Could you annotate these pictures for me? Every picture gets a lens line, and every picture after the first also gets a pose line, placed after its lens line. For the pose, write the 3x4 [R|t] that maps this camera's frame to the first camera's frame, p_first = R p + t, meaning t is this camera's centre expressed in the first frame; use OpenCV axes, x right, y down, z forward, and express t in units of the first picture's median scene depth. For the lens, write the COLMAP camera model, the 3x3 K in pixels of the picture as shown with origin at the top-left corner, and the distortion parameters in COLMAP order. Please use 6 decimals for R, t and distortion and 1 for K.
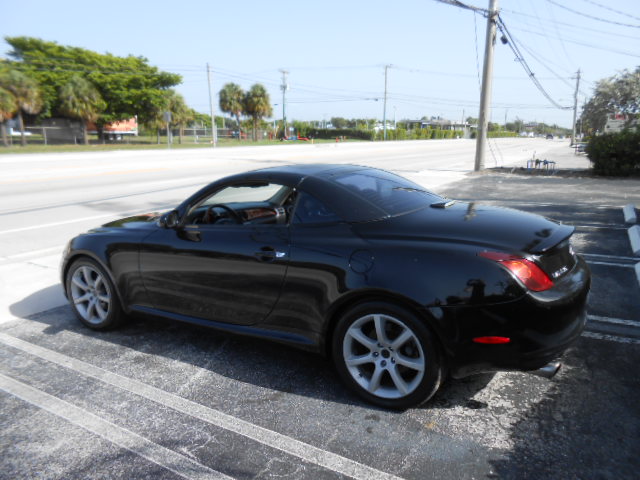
lens RADIAL K [[482.1, 0, 320.8], [0, 482.1, 240.1], [0, 0, 1]] dist [-0.027232, 0.025390]
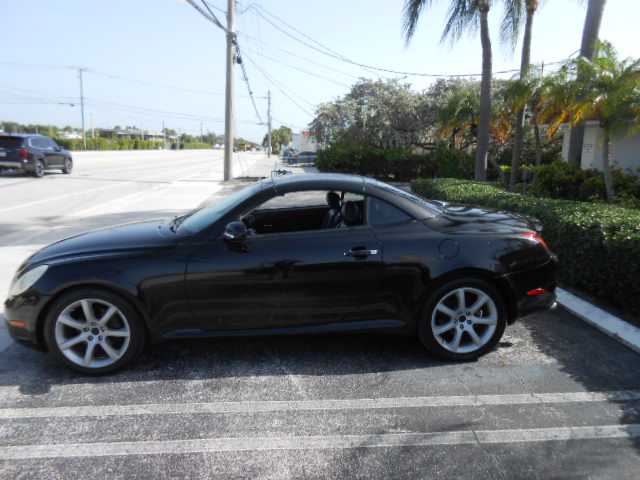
lens RADIAL K [[482.1, 0, 321.7], [0, 482.1, 241.0], [0, 0, 1]] dist [-0.027232, 0.025390]
pose [[0.822897, -0.085047, 0.561790, -0.102469], [0.096553, 0.995285, 0.009242, -0.002093], [-0.559927, 0.046637, 0.827228, 0.016434]]
